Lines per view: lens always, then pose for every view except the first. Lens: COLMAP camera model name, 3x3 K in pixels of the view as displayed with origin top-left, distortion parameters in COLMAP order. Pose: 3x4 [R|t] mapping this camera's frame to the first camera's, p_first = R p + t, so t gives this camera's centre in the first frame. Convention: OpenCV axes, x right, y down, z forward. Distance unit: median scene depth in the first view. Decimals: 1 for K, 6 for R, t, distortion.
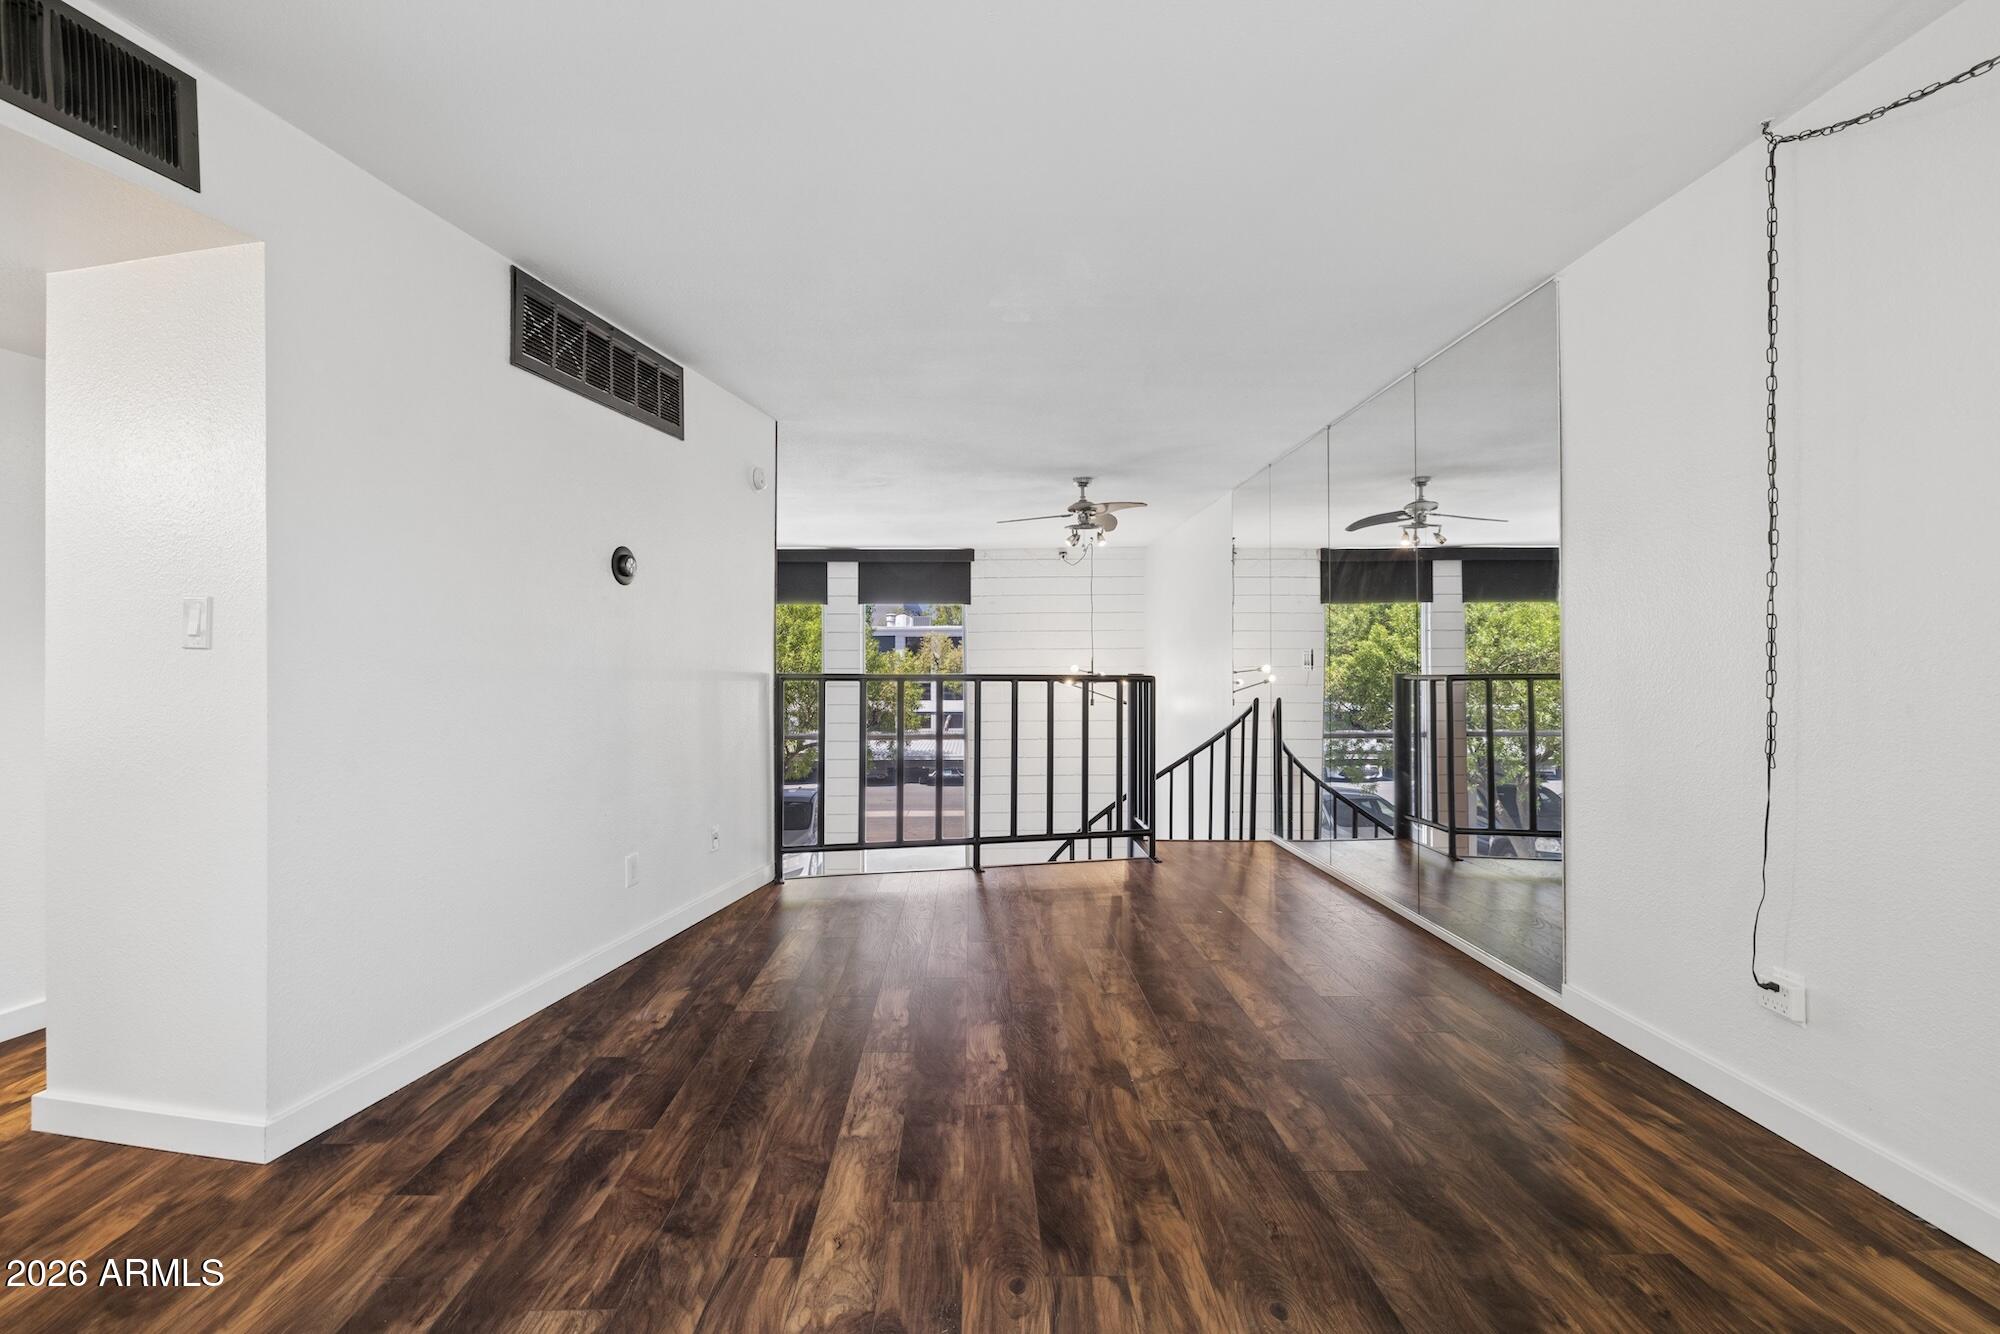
lens RADIAL K [[845.2, 0, 992.3], [0, 845.2, 667.9], [0, 0, 1]] dist [0.000546, 0.000139]
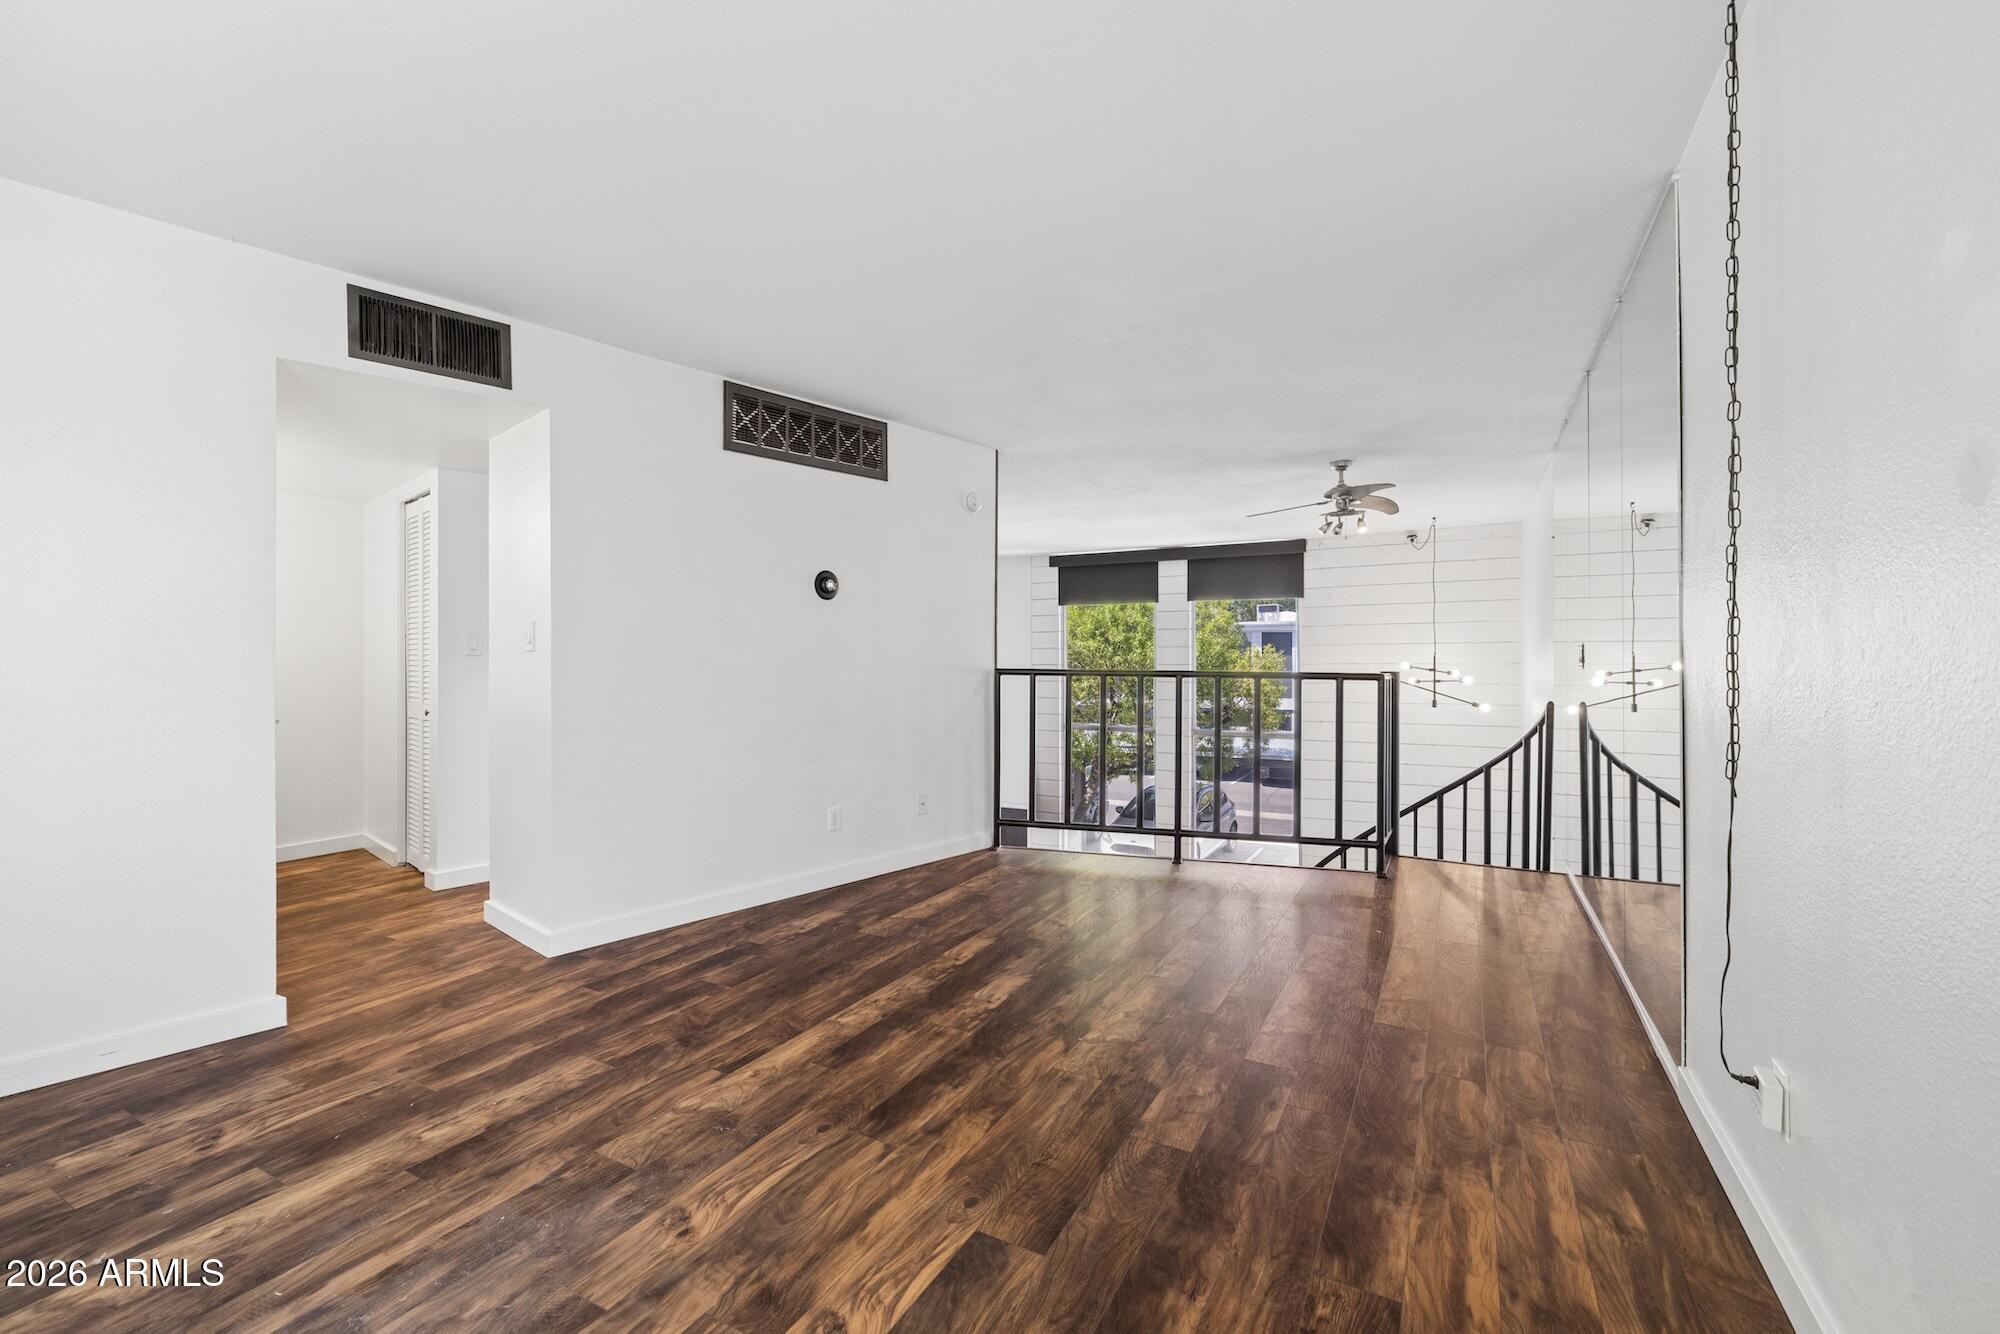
lens RADIAL K [[856.4, 0, 994.1], [0, 856.4, 665.4], [0, 0, 1]] dist [0.000480, -0.000099]
pose [[0.864535, 0.004738, -0.502550, 0.614899], [-0.003960, 0.999989, 0.002616, -0.001227], [0.502557, -0.000272, 0.864544, -0.019819]]
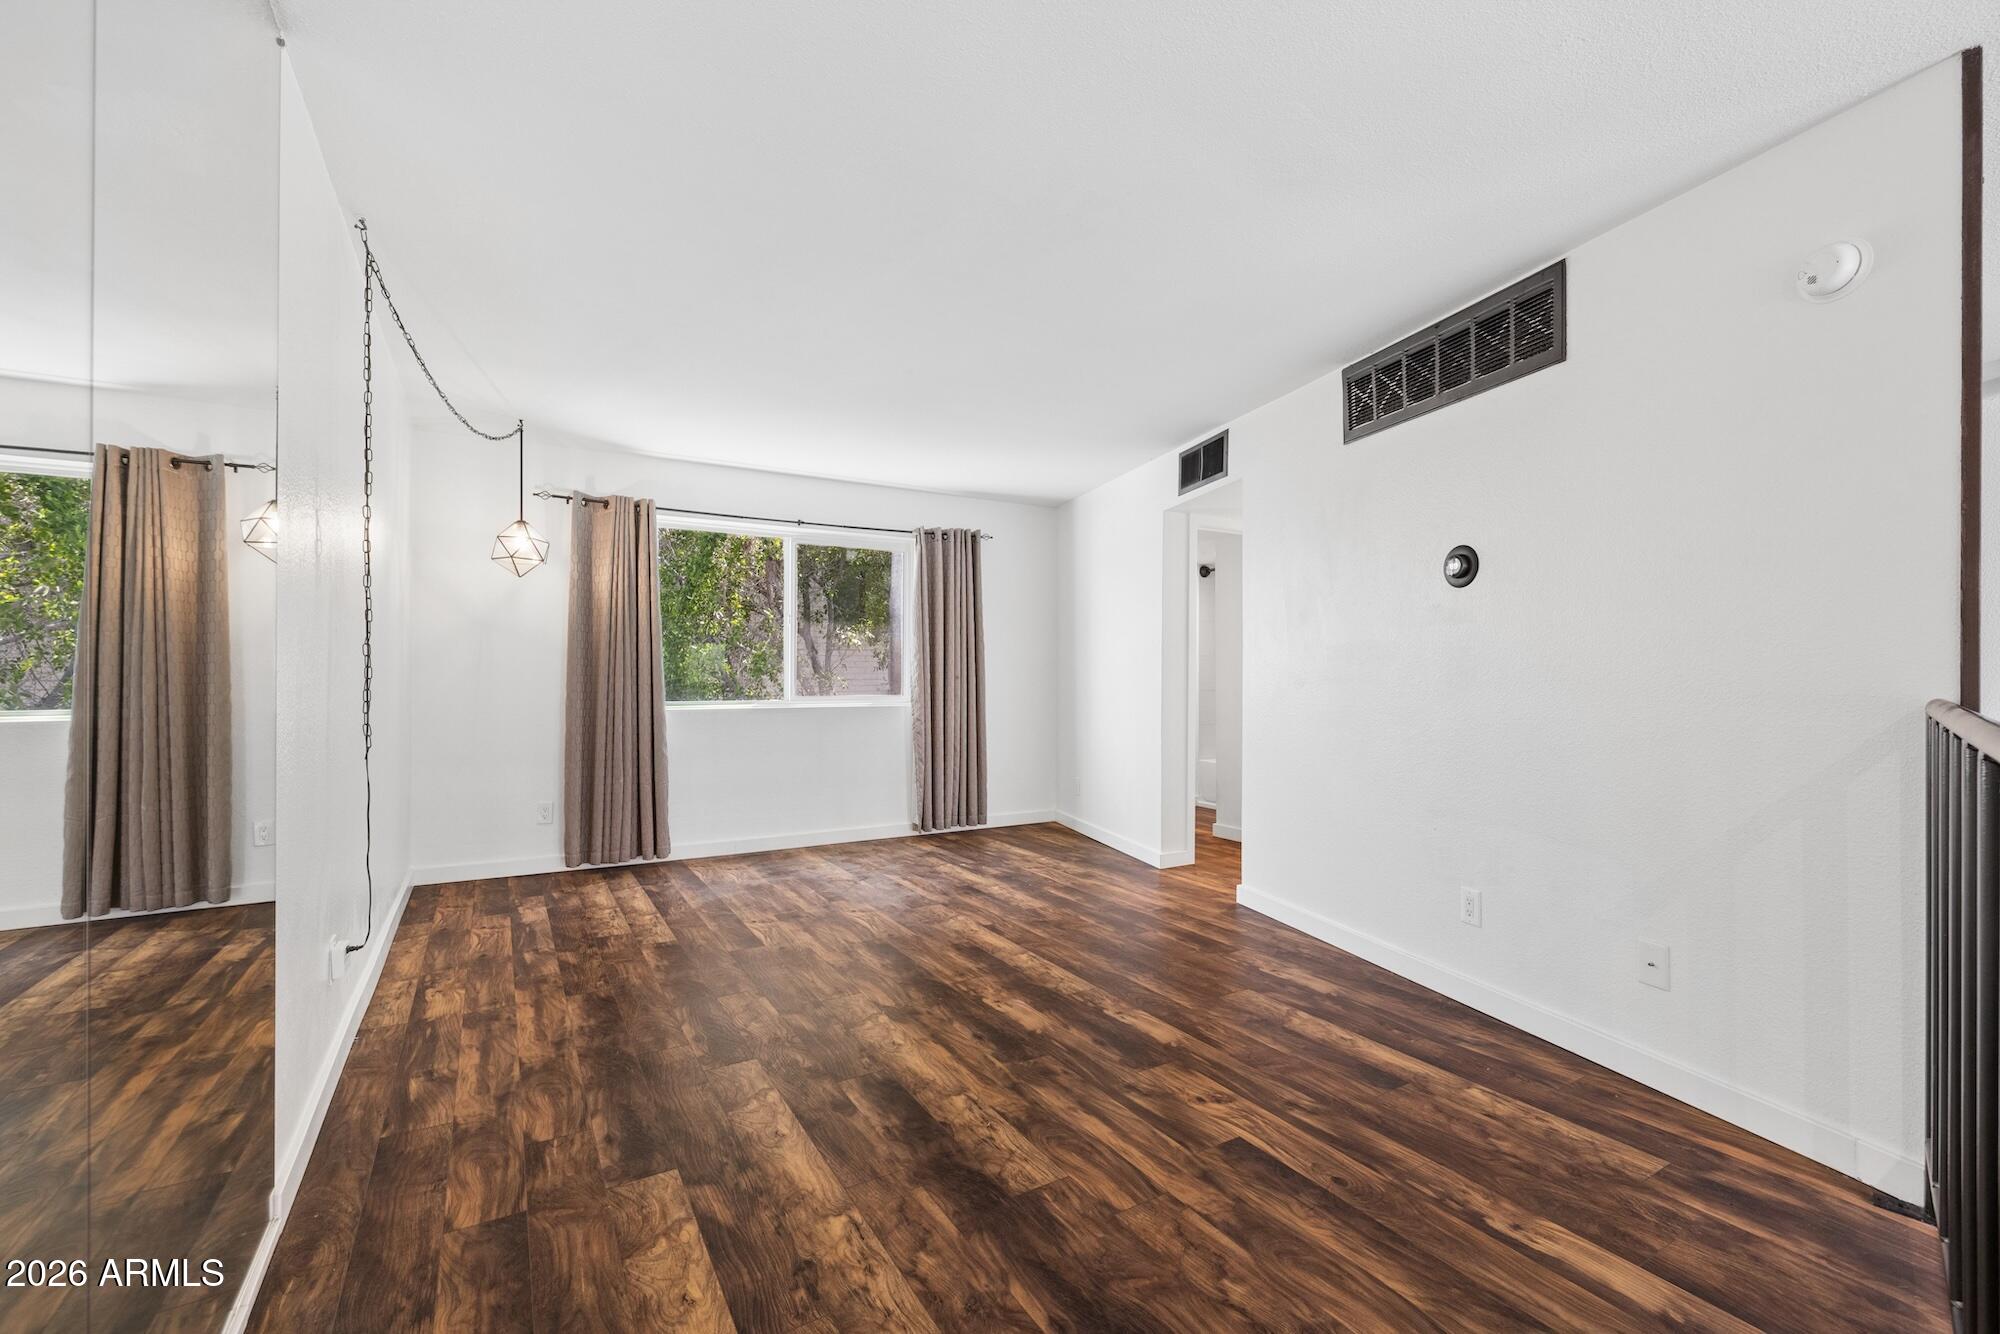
lens RADIAL K [[841.1, 0, 992.1], [0, 841.1, 664.5], [0, 0, 1]] dist [-0.000690, -0.000258]
pose [[-0.874682, -0.005762, -0.484662, 0.612500], [-0.003867, 0.999980, -0.004908, -0.012884], [0.484681, -0.002419, -0.874688, 2.109397]]
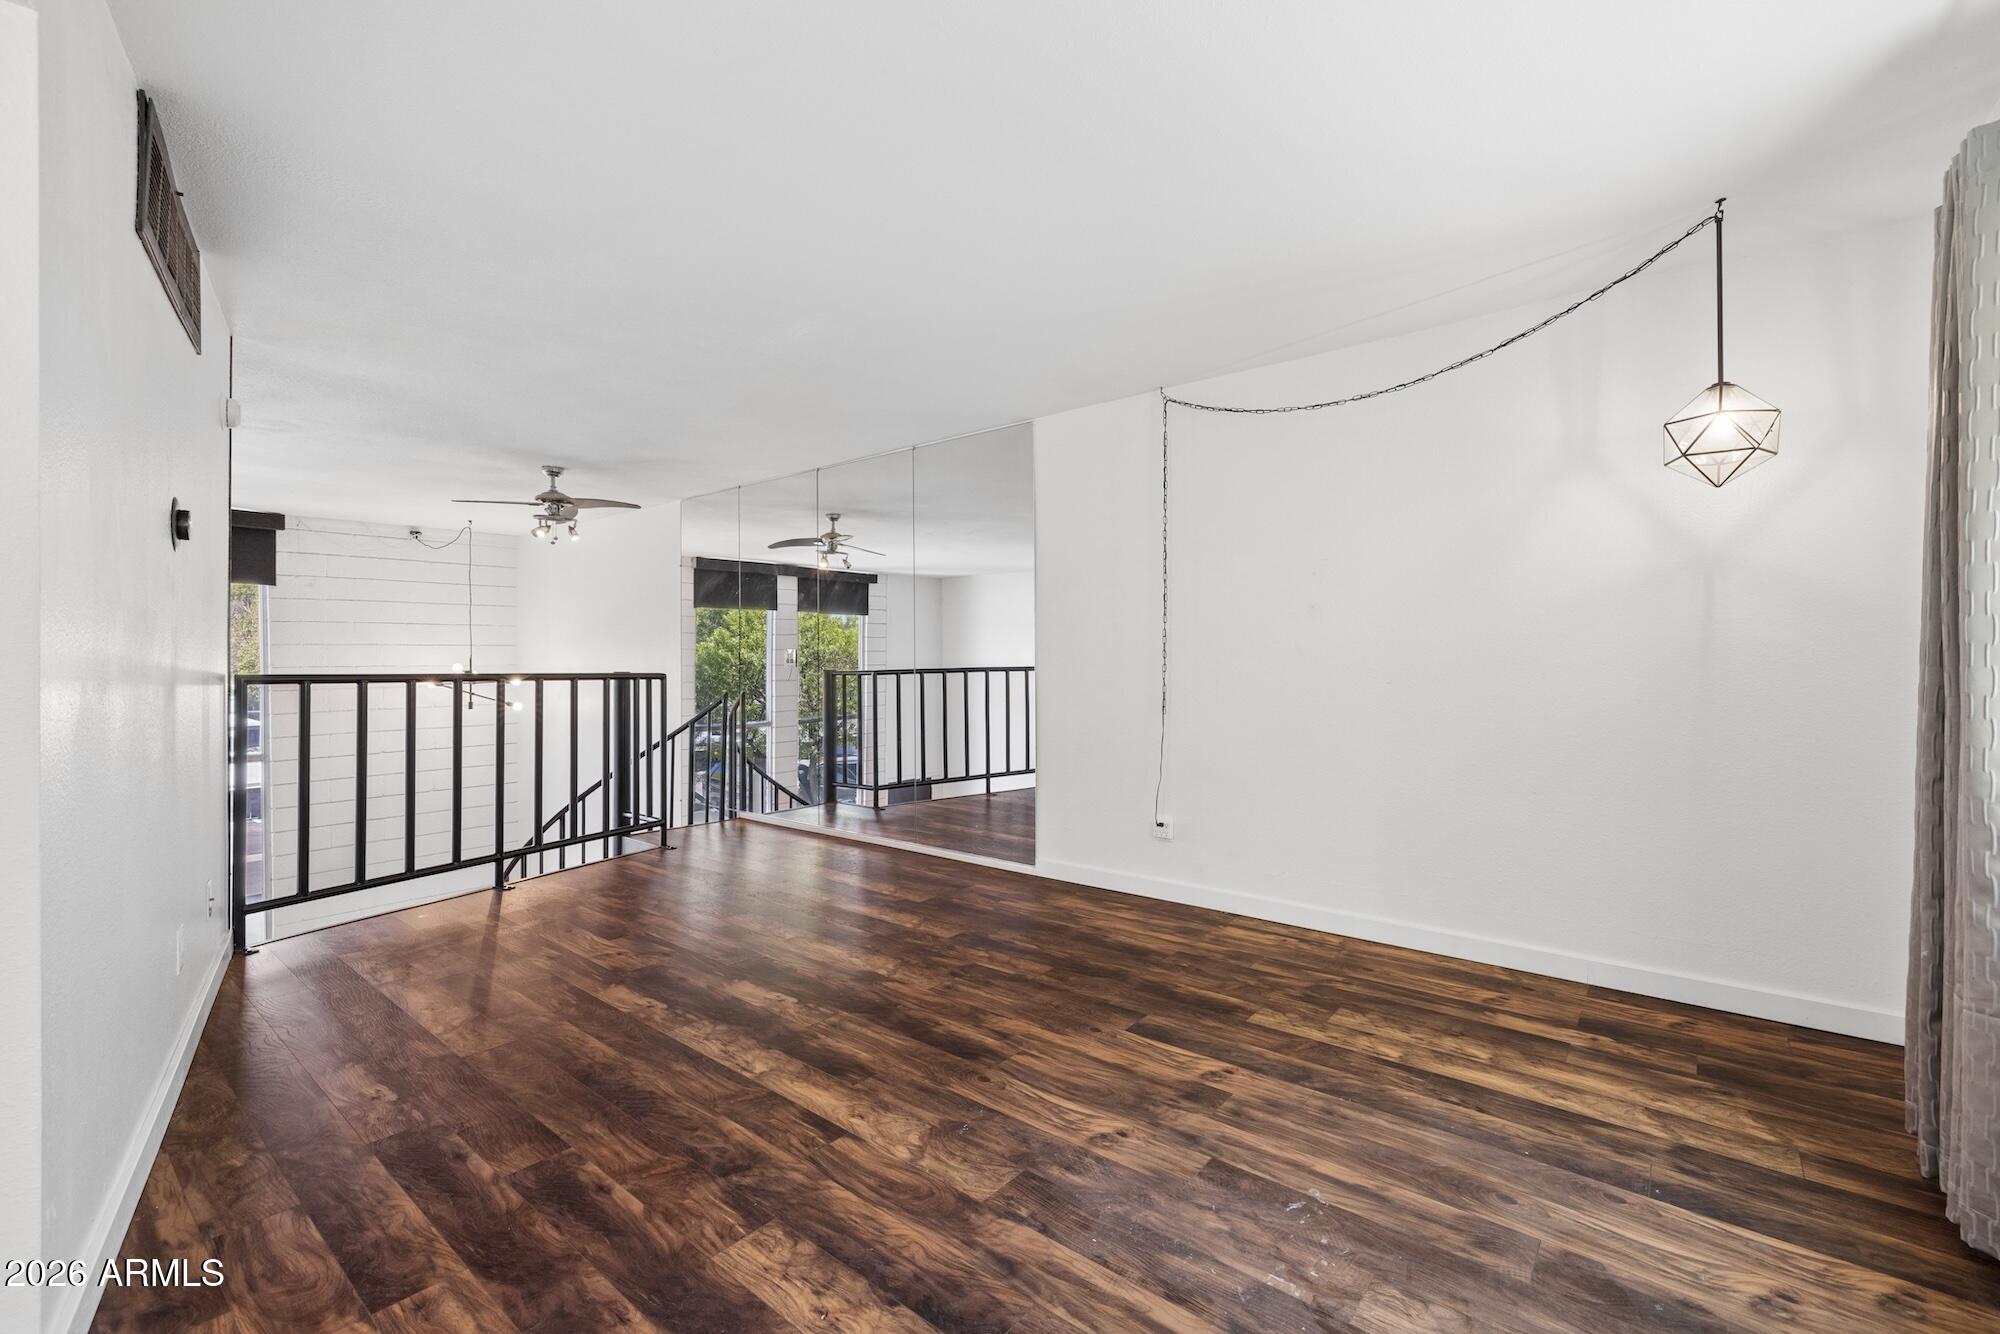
lens RADIAL K [[841.1, 0, 992.1], [0, 841.1, 664.5], [0, 0, 1]] dist [-0.000690, -0.000258]
pose [[0.650722, -0.002376, 0.759312, -0.713586], [0.004027, 0.999992, -0.000322, 0.000543], [-0.759305, 0.003267, 0.650726, 0.014163]]
